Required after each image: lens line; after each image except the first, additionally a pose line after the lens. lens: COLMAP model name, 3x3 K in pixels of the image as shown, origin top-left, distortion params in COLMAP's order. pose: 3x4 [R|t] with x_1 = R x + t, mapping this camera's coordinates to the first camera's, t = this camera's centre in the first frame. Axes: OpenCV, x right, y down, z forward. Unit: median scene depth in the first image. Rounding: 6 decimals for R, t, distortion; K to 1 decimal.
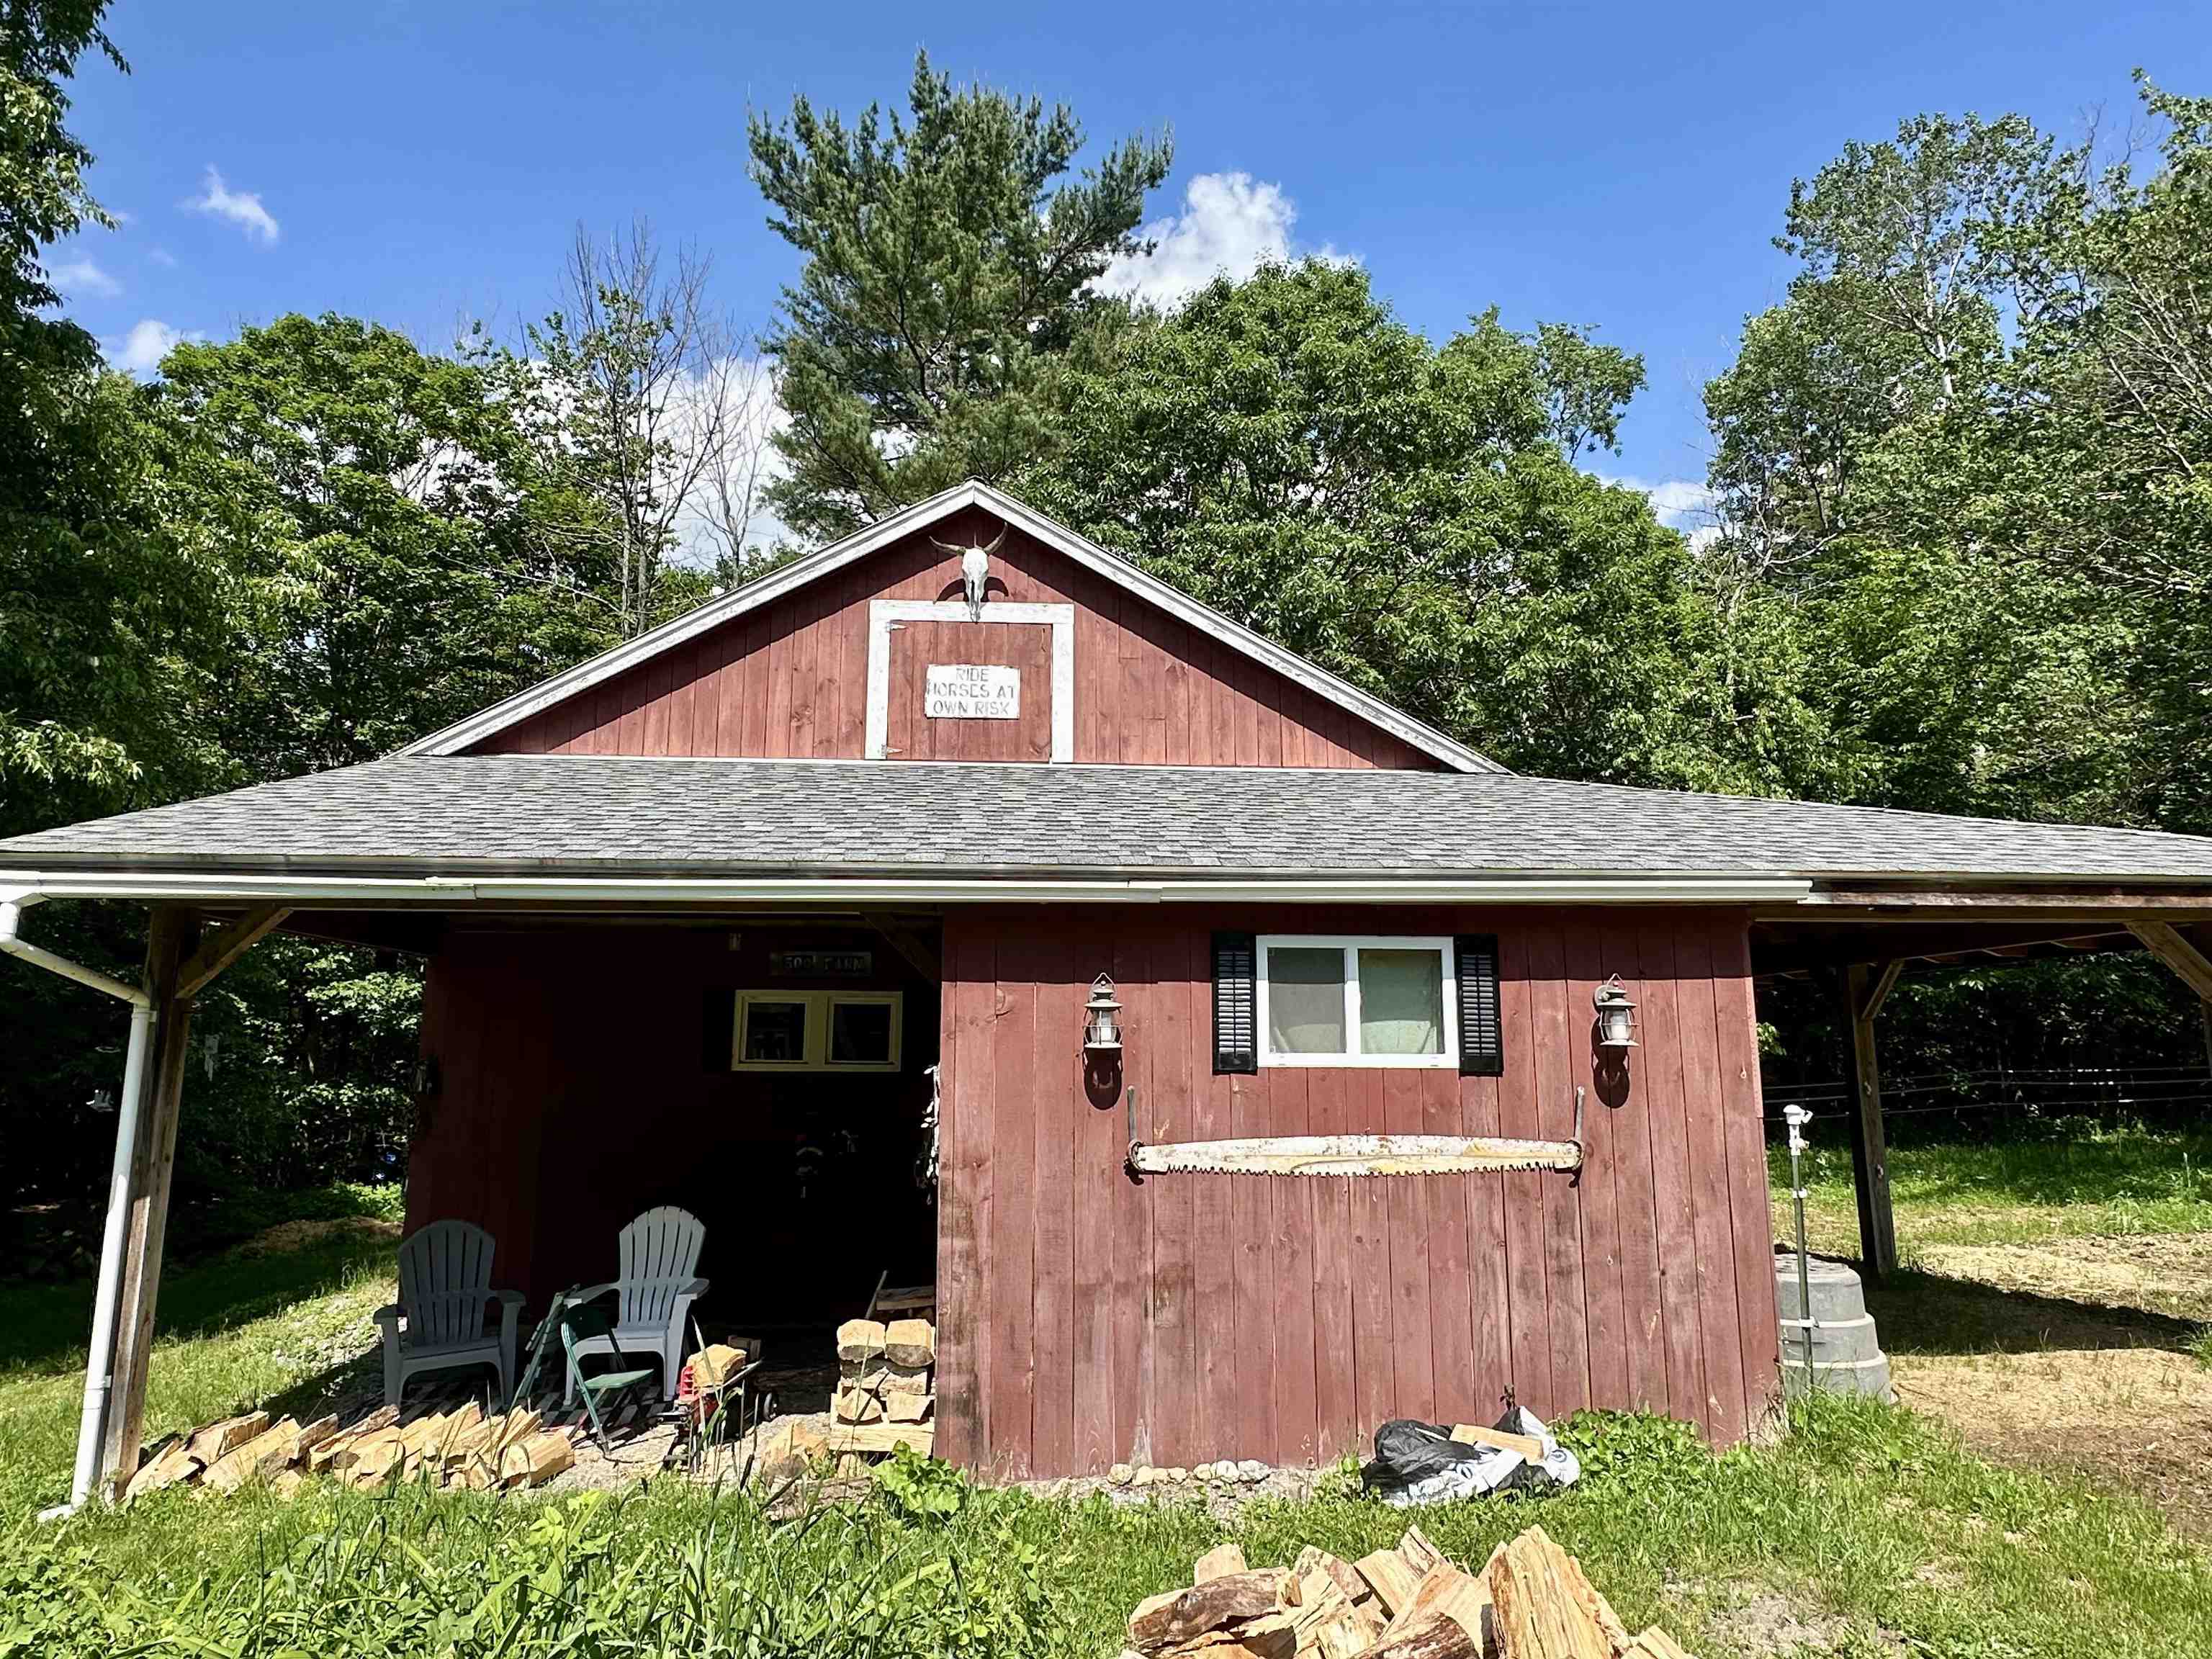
lens RADIAL K [[1301.2, 0, 1107.0], [0, 1301.2, 832.2], [0, 0, 1]] dist [-0.020879, -0.002275]
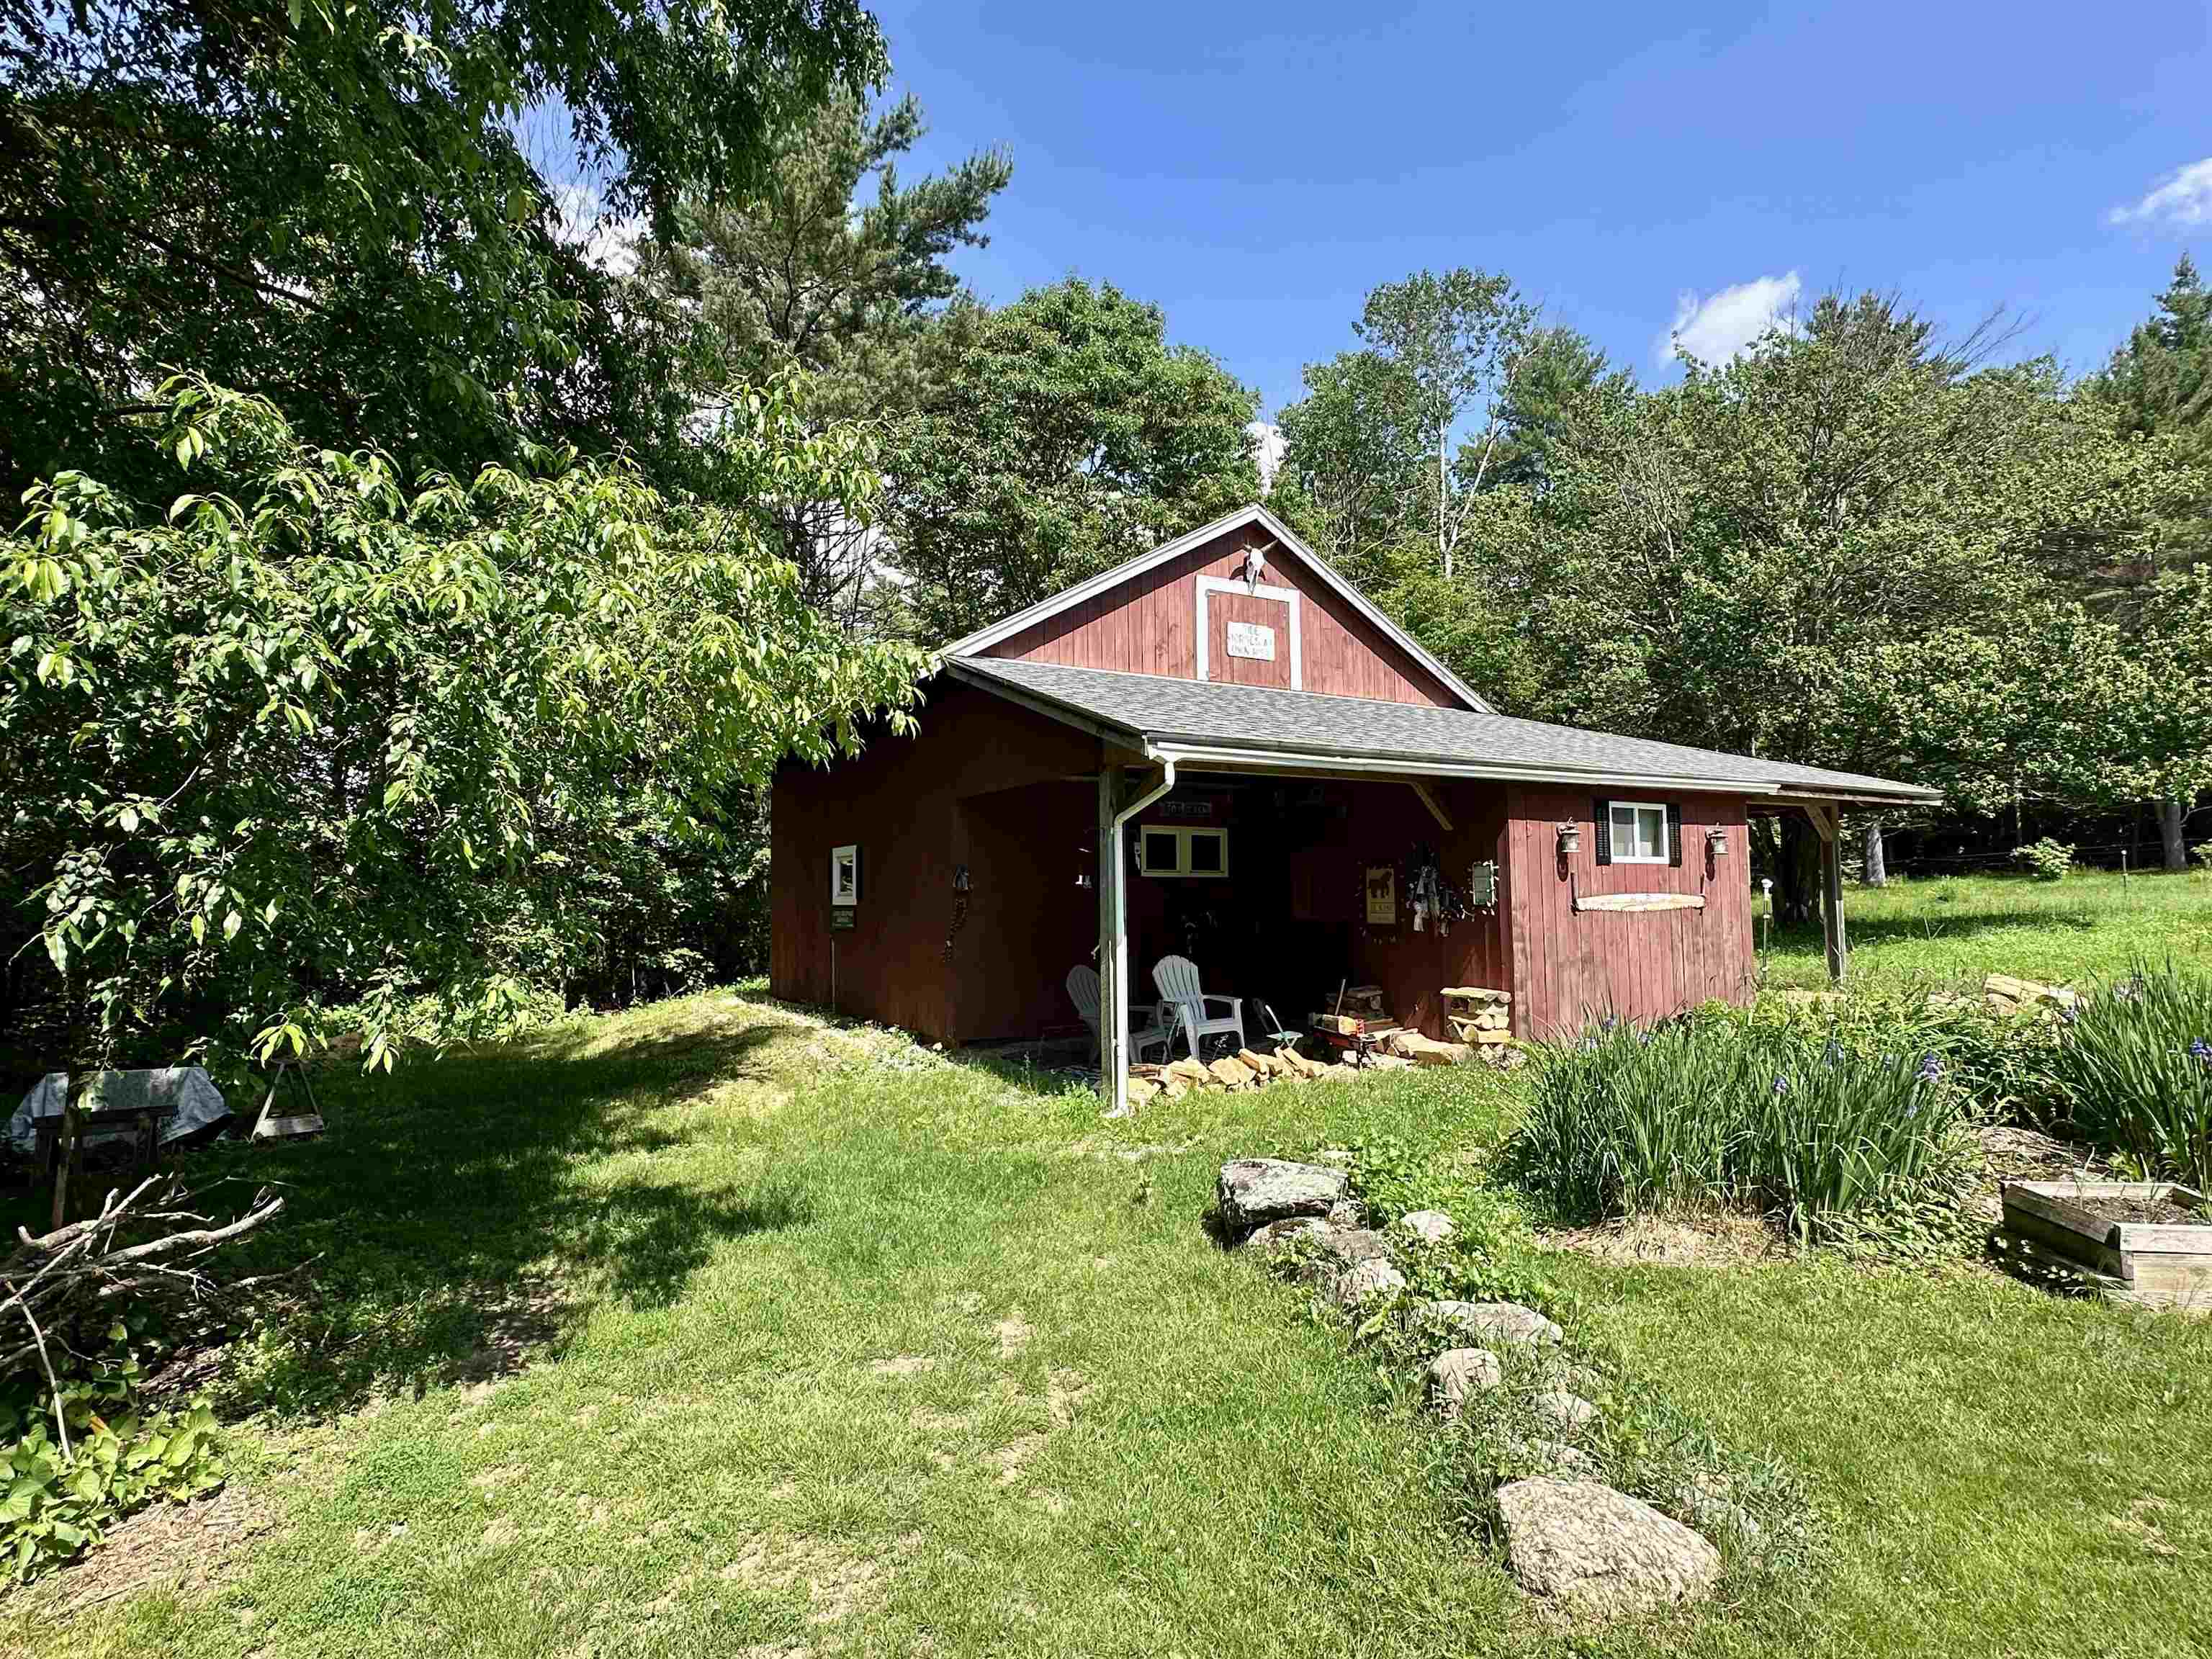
lens RADIAL K [[1117.4, 0, 1104.6], [0, 1117.4, 824.9], [0, 0, 1]] dist [-0.005472, 0.001414]
pose [[0.902786, 0.021285, 0.429563, -0.841570], [-0.063970, 0.994310, 0.085174, 0.010025], [-0.425306, -0.104373, 0.899011, -0.170669]]
